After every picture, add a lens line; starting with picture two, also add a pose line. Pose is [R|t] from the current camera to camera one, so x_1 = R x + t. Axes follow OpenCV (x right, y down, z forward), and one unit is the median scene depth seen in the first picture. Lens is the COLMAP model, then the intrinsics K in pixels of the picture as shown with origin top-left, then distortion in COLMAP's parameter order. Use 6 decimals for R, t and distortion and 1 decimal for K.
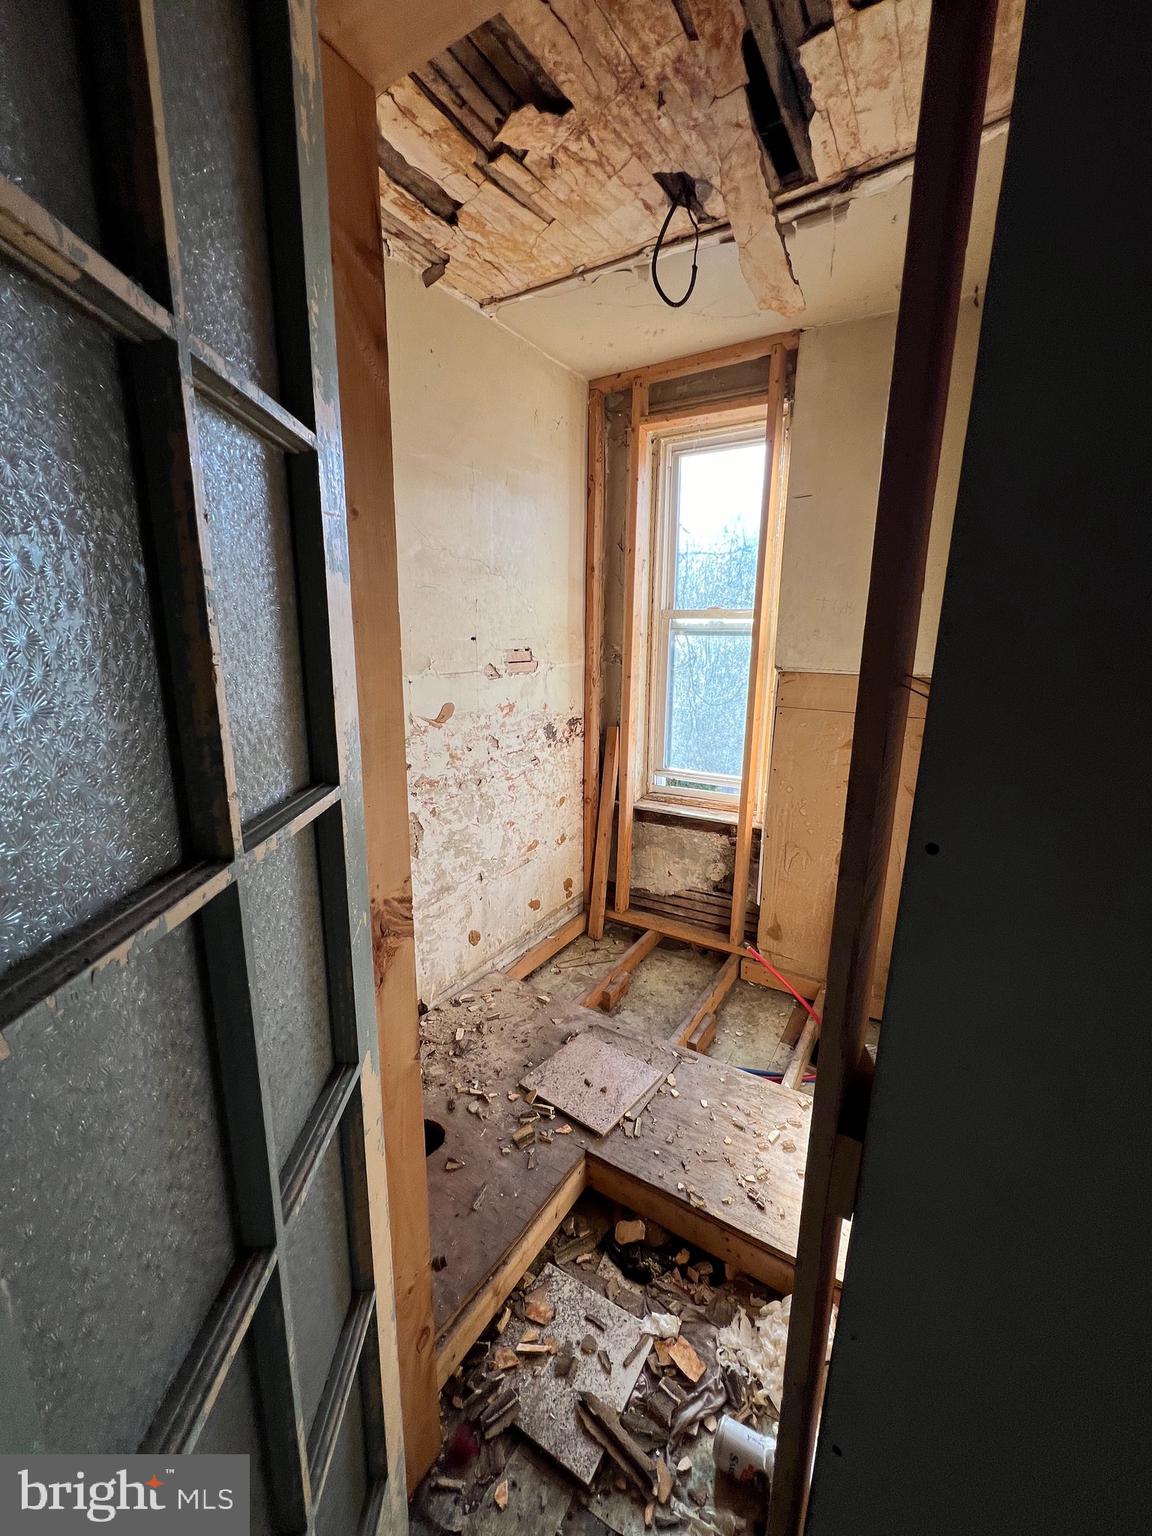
lens RADIAL K [[613.0, 0, 575.2], [0, 613.0, 768.0], [0, 0, 1]] dist [0.000293, -0.000203]
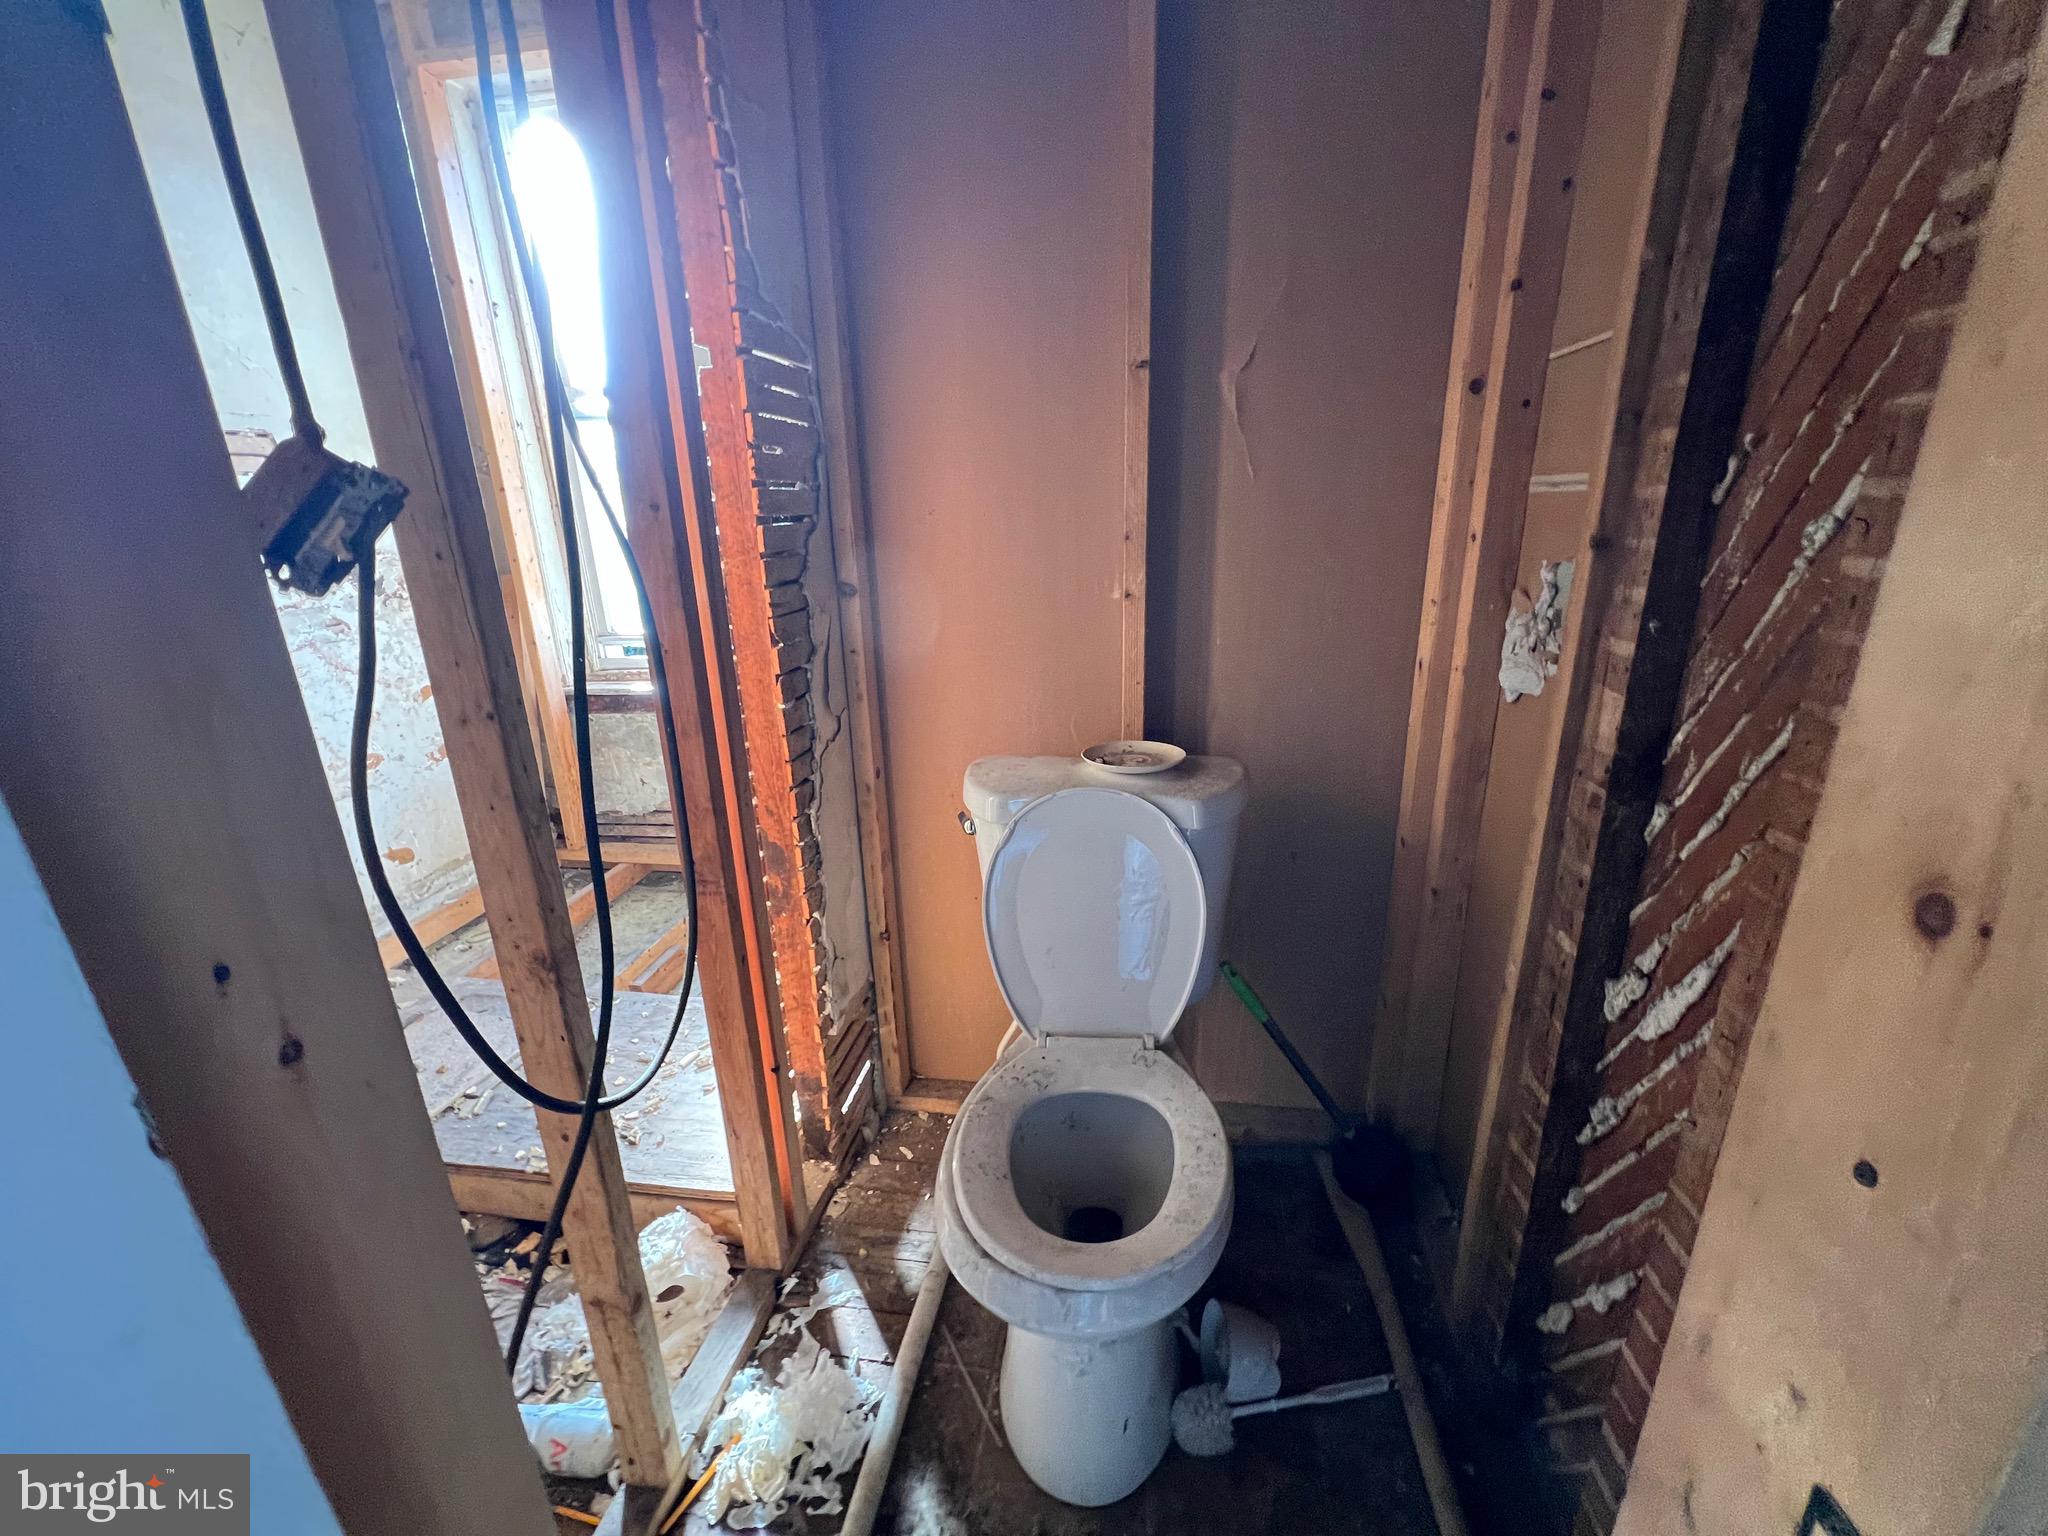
lens RADIAL K [[817.4, 0, 1029.5], [0, 817.4, 767.6], [0, 0, 1]] dist [0.000293, -0.000203]
pose [[0.913145, -0.147786, 0.379901, 0.217060], [0.110610, 0.986831, 0.118022, 0.100074], [-0.392341, -0.065750, 0.917467, -0.038231]]
